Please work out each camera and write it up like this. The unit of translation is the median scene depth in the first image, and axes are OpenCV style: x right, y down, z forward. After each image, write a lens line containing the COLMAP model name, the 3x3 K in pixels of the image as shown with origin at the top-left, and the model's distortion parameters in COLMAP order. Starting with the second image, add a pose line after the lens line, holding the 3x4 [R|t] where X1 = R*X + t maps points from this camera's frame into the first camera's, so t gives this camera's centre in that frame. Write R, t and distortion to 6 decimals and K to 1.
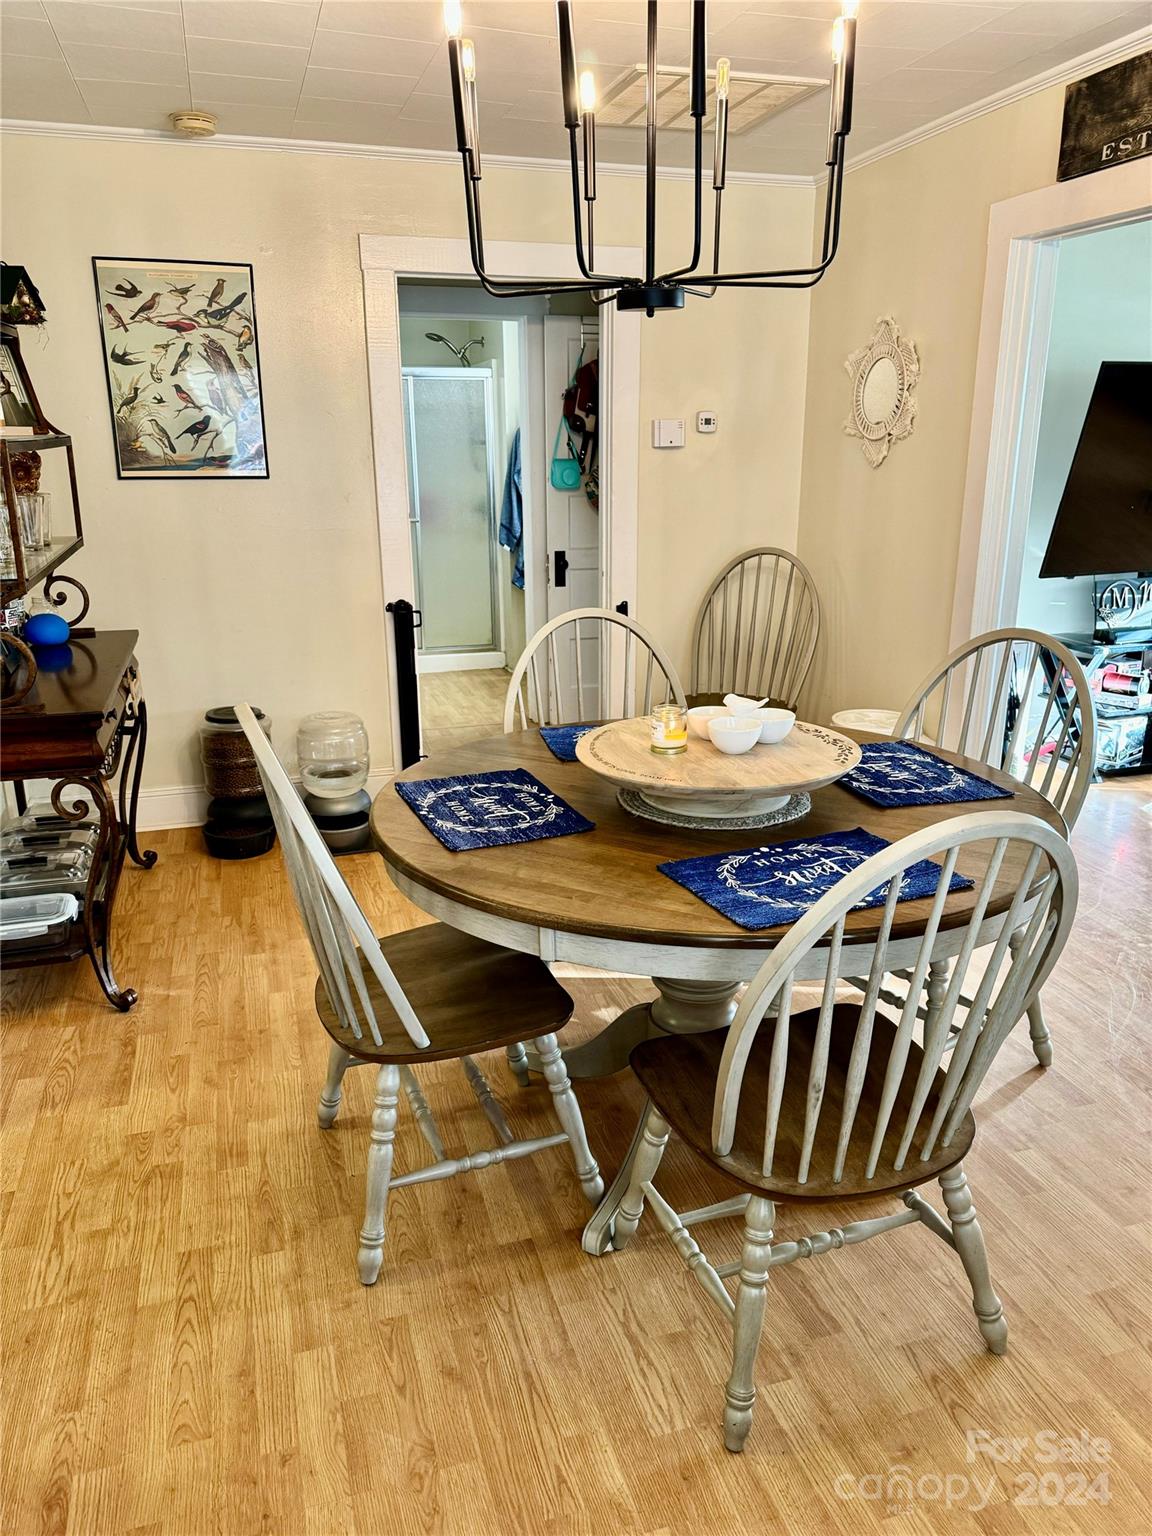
lens RADIAL K [[1090.9, 0, 576.6], [0, 1090.9, 768.5], [0, 0, 1]] dist [0.079208, -0.103195]
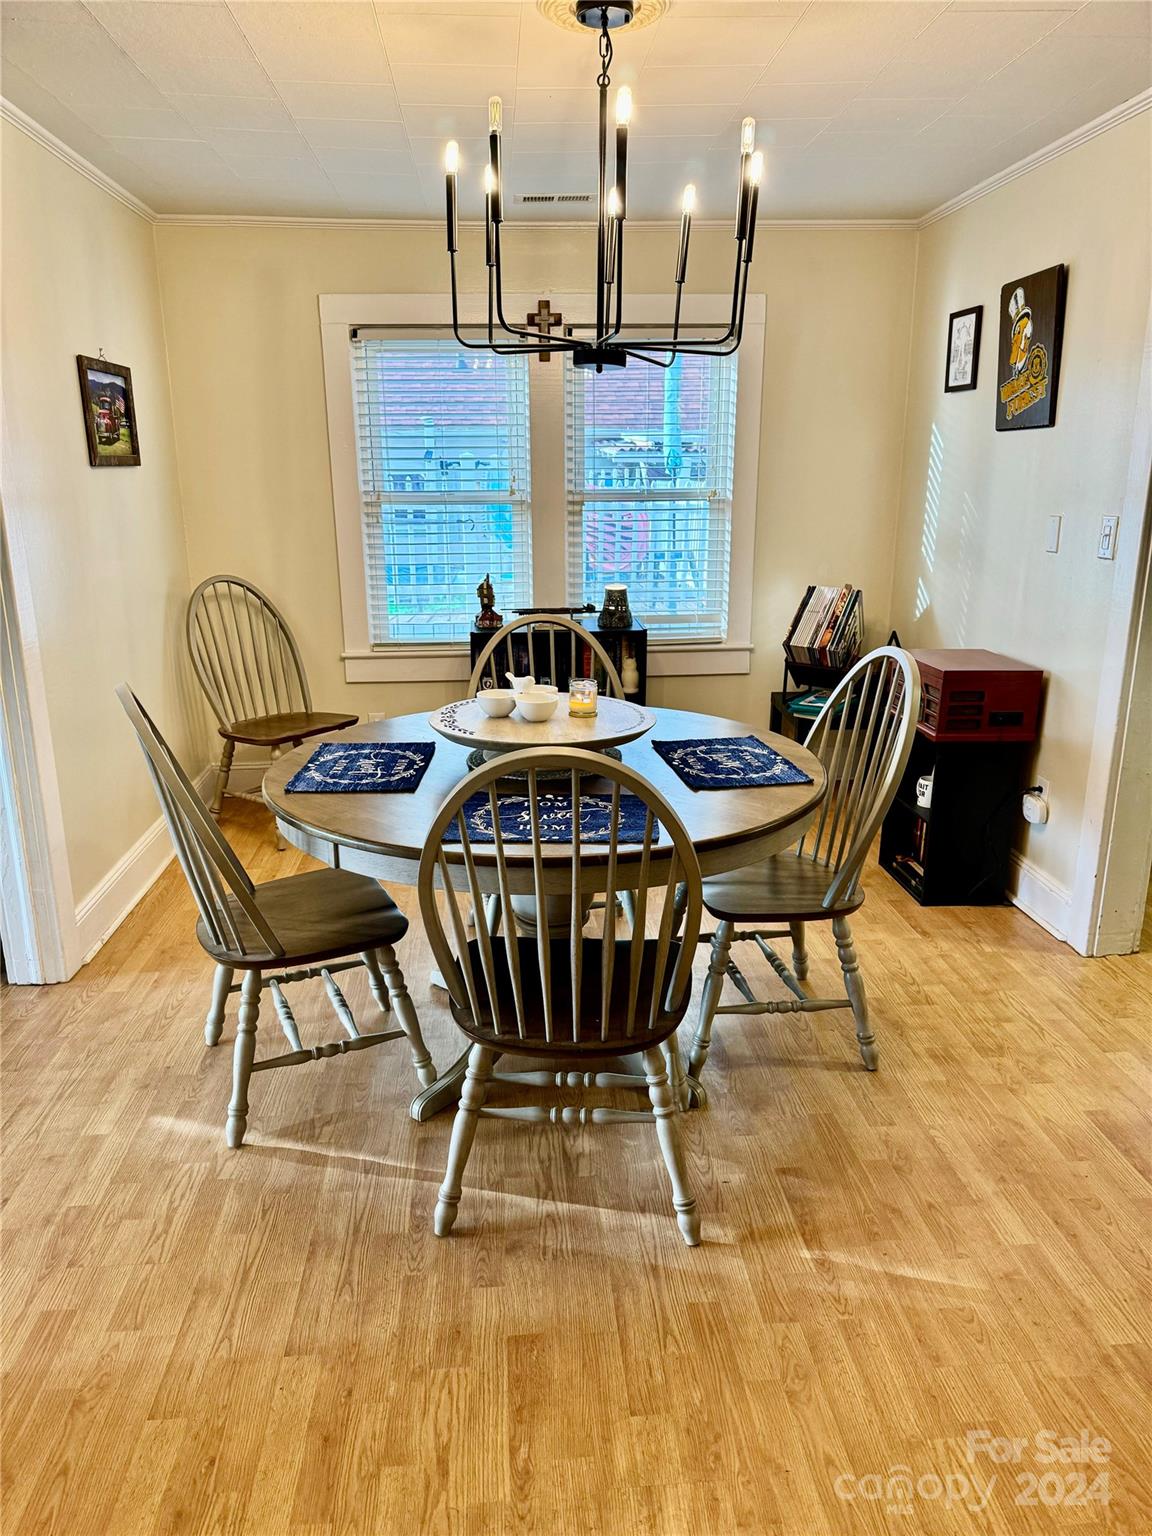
lens RADIAL K [[1090.9, 0, 575.8], [0, 1090.9, 769.1], [0, 0, 1]] dist [0.079208, -0.103195]
pose [[-0.975397, -0.048642, 0.215023, -0.174495], [0.074014, 0.846489, 0.527236, -0.606653], [-0.207660, 0.530179, -0.822063, 1.999898]]
